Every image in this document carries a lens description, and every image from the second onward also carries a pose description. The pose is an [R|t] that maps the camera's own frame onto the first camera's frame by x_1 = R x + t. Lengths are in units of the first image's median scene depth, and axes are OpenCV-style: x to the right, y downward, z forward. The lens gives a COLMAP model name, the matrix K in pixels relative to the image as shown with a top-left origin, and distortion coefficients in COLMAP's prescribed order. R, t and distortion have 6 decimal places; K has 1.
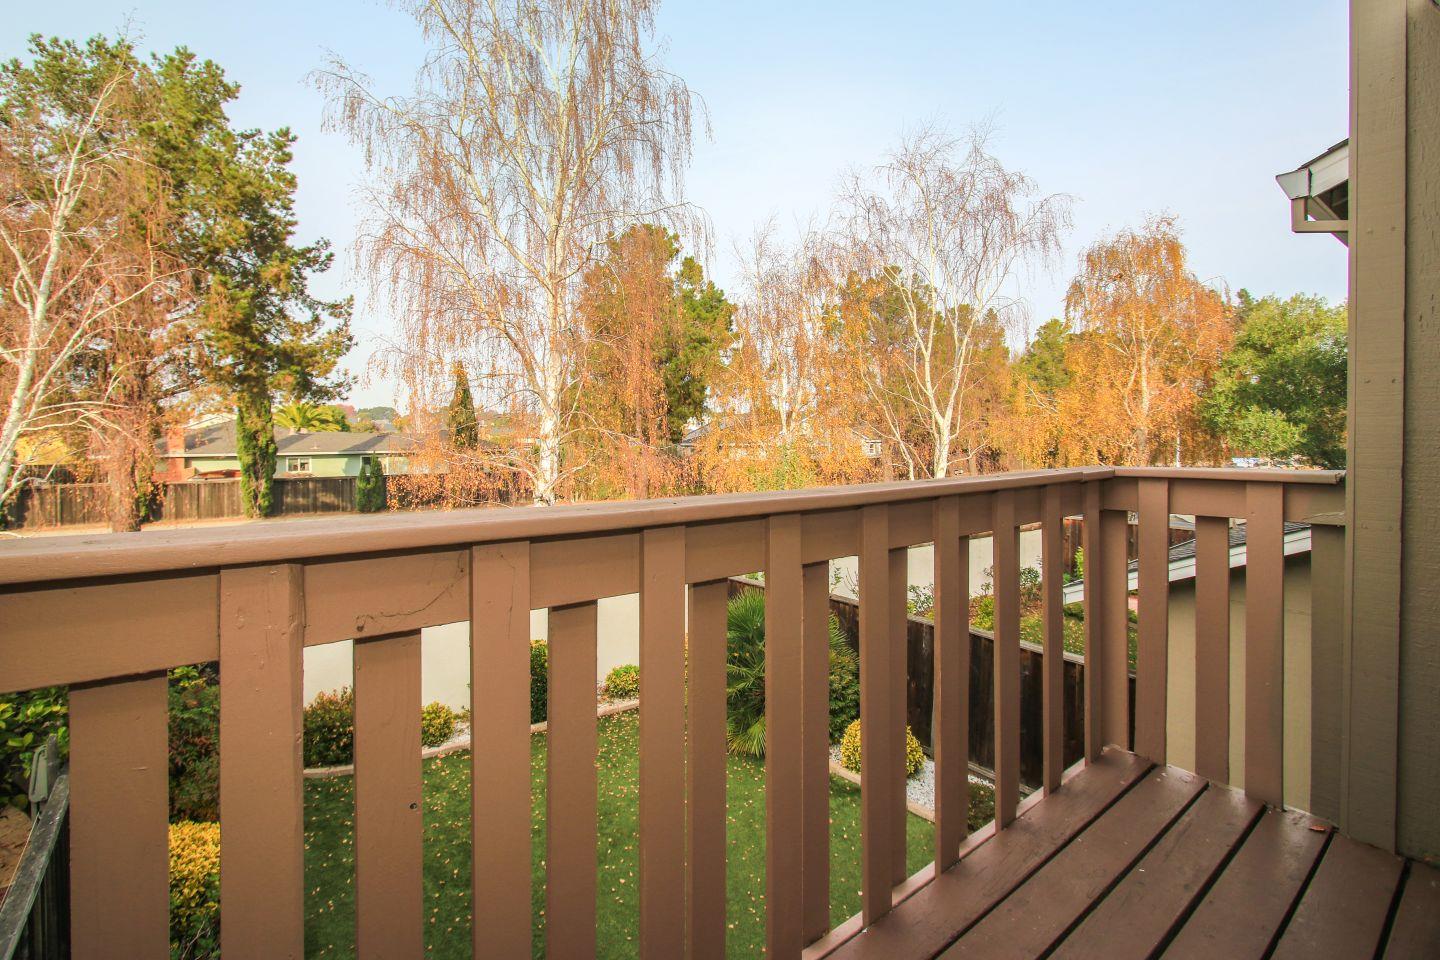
lens RADIAL K [[650.3, 0, 722.0], [0, 650.3, 474.0], [0, 0, 1]] dist [-0.011021, 0.000016]
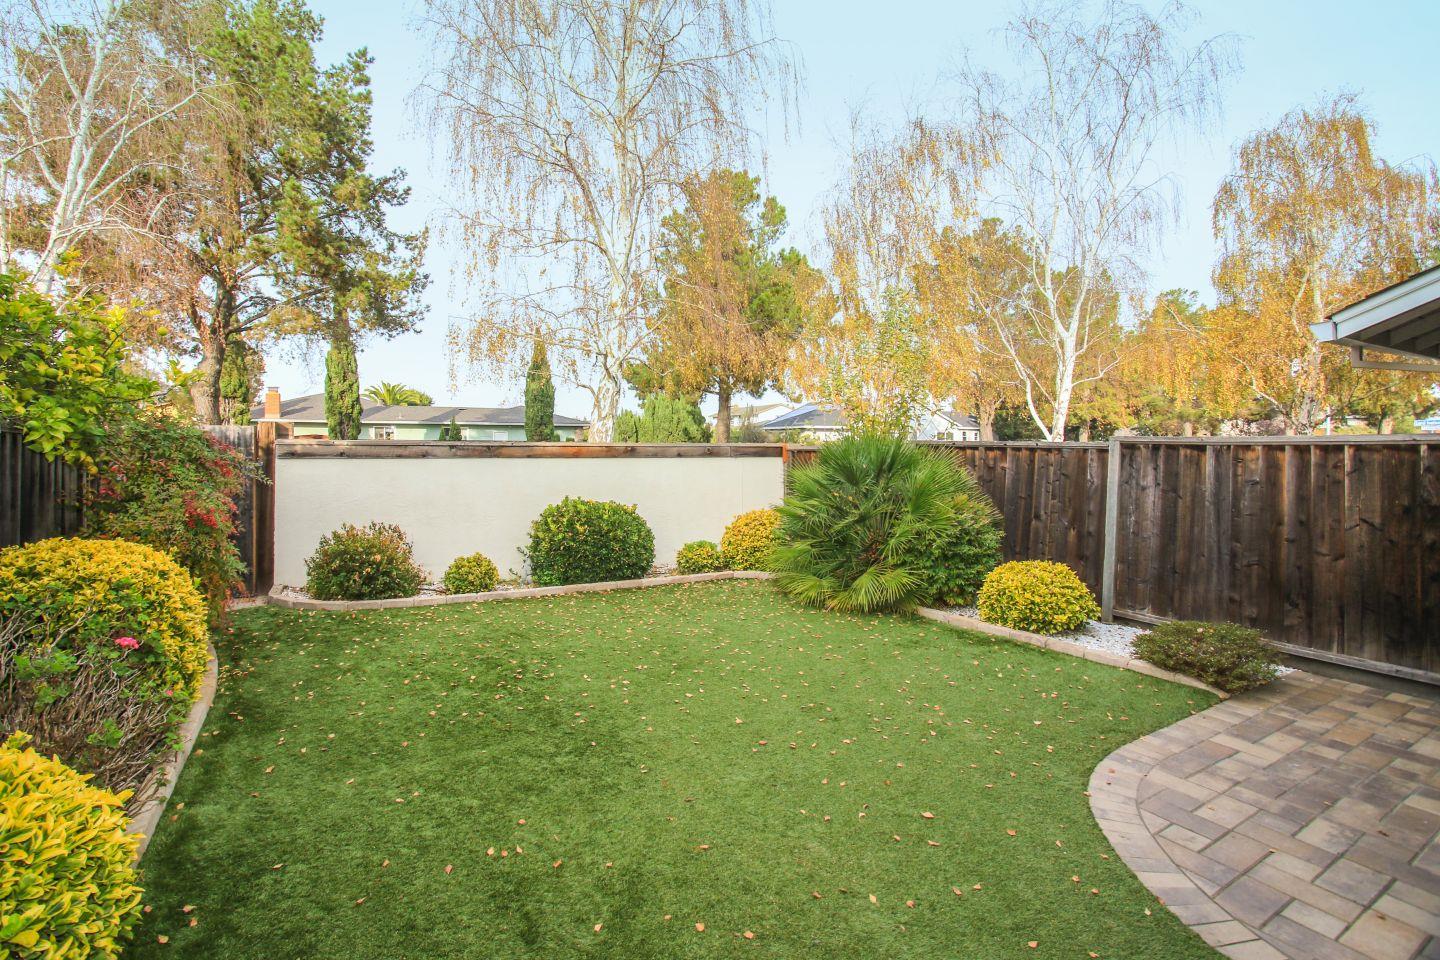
lens RADIAL K [[650.3, 0, 718.6], [0, 650.3, 485.6], [0, 0, 1]] dist [-0.011021, 0.000016]
pose [[0.992421, 0.006781, -0.122698, -0.011124], [-0.008858, 0.999826, -0.016391, 0.131462], [0.122566, 0.017353, 0.992309, 0.090613]]
